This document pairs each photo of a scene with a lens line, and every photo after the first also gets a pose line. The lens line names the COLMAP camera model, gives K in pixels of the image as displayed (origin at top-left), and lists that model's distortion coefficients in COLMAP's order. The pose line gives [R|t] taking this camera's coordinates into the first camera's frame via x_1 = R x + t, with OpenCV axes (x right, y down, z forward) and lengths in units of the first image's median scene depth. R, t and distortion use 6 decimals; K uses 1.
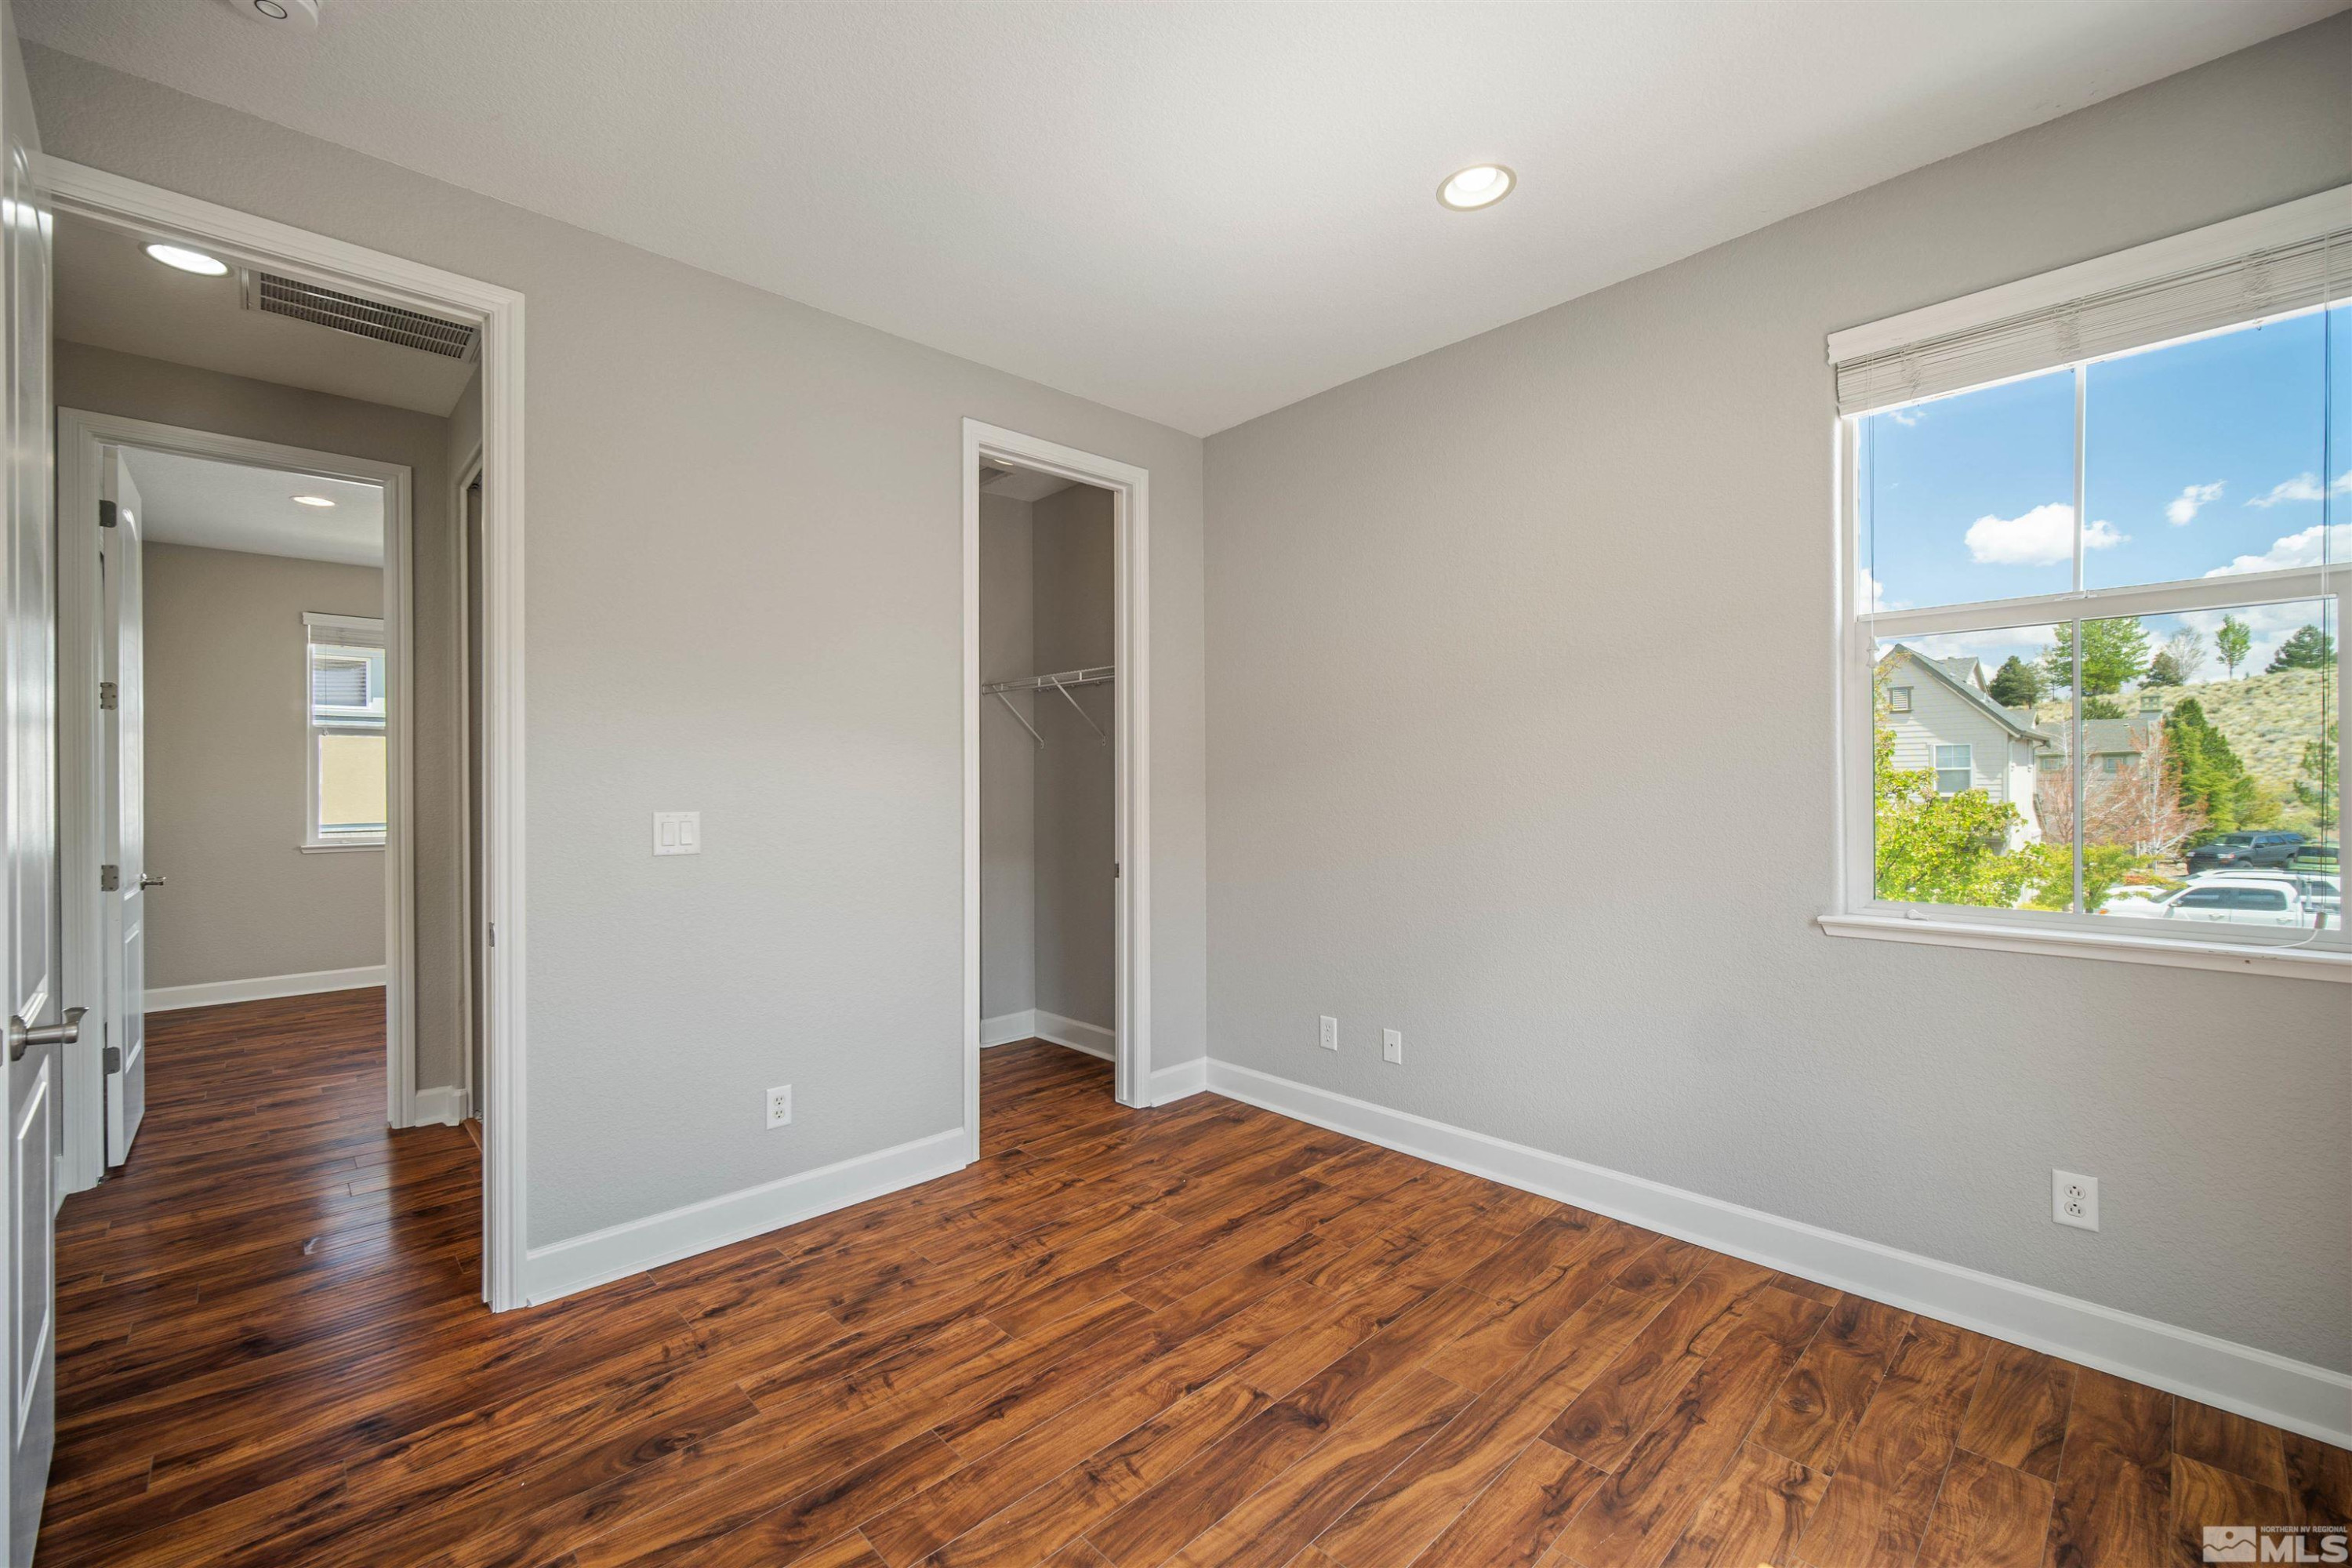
lens RADIAL K [[994.2, 0, 1176.7], [0, 994.2, 785.6], [0, 0, 1]] dist [-0.001243, 0.000541]
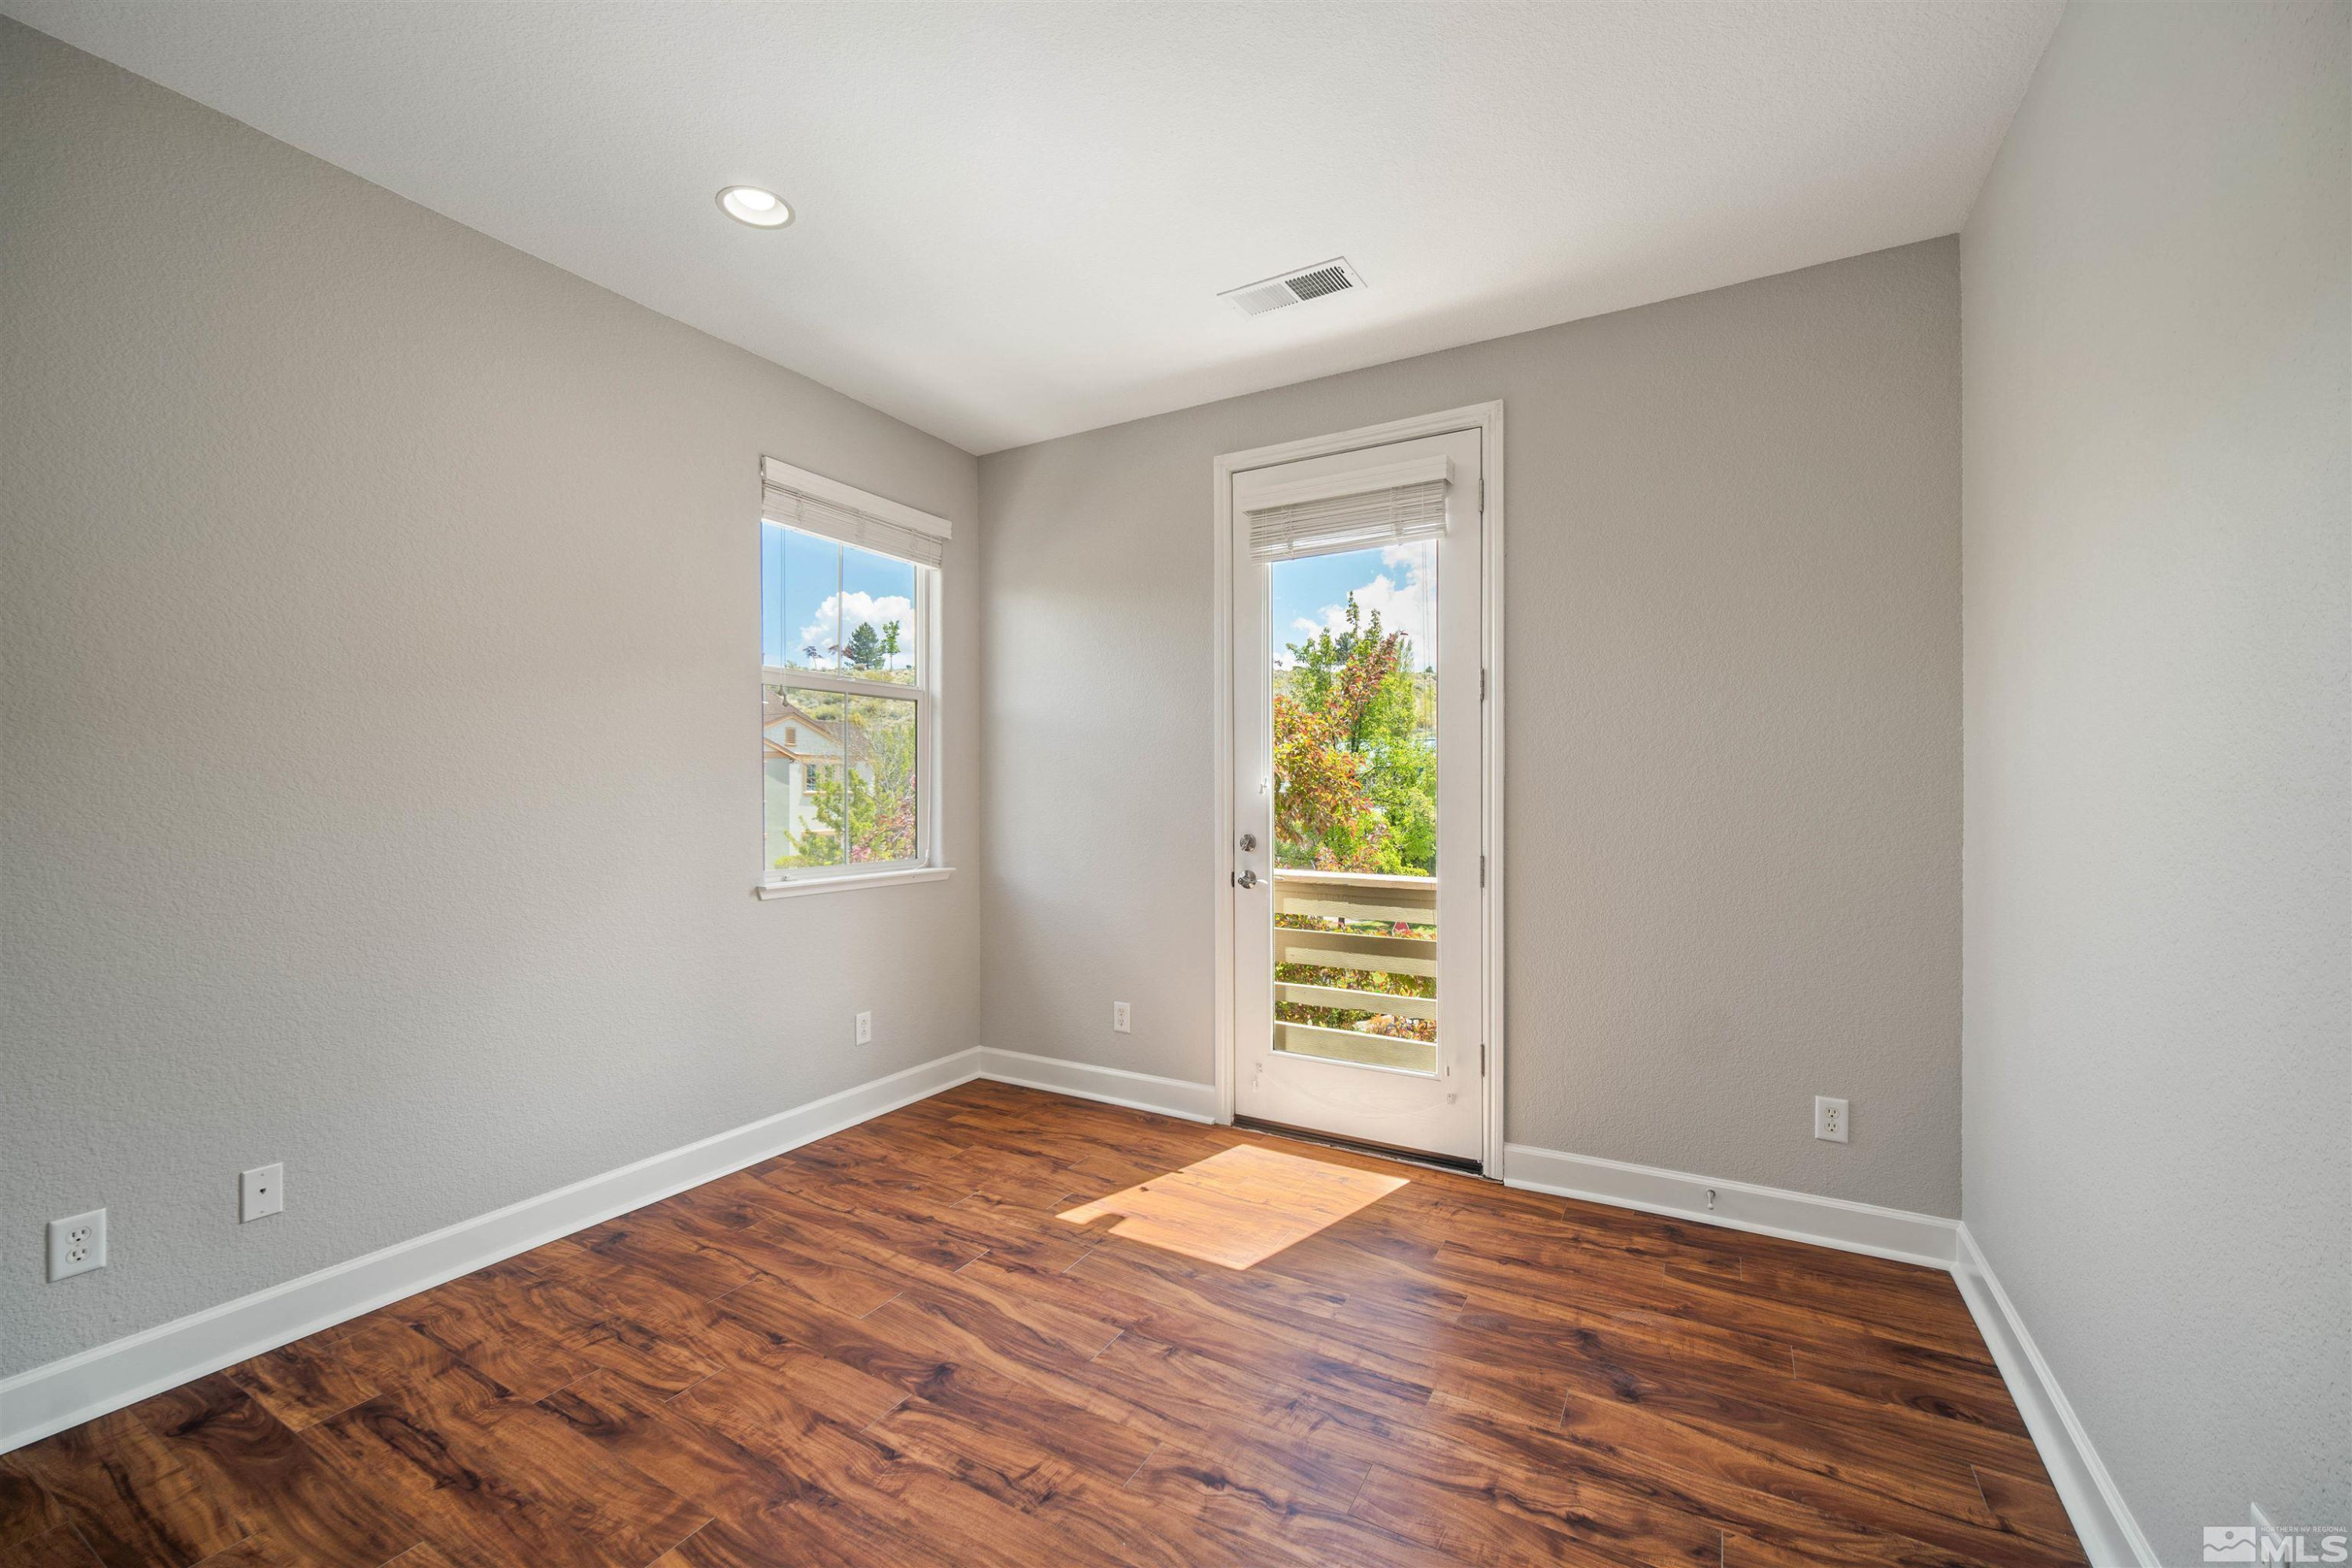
lens RADIAL K [[935.1, 0, 1175.6], [0, 935.1, 787.9], [0, 0, 1]] dist [-0.000780, 0.000151]
pose [[-0.281300, 0.006138, 0.959600, -0.800970], [0.001512, 0.999981, -0.005954, 0.007239], [-0.959619, -0.000224, -0.281304, 0.910391]]
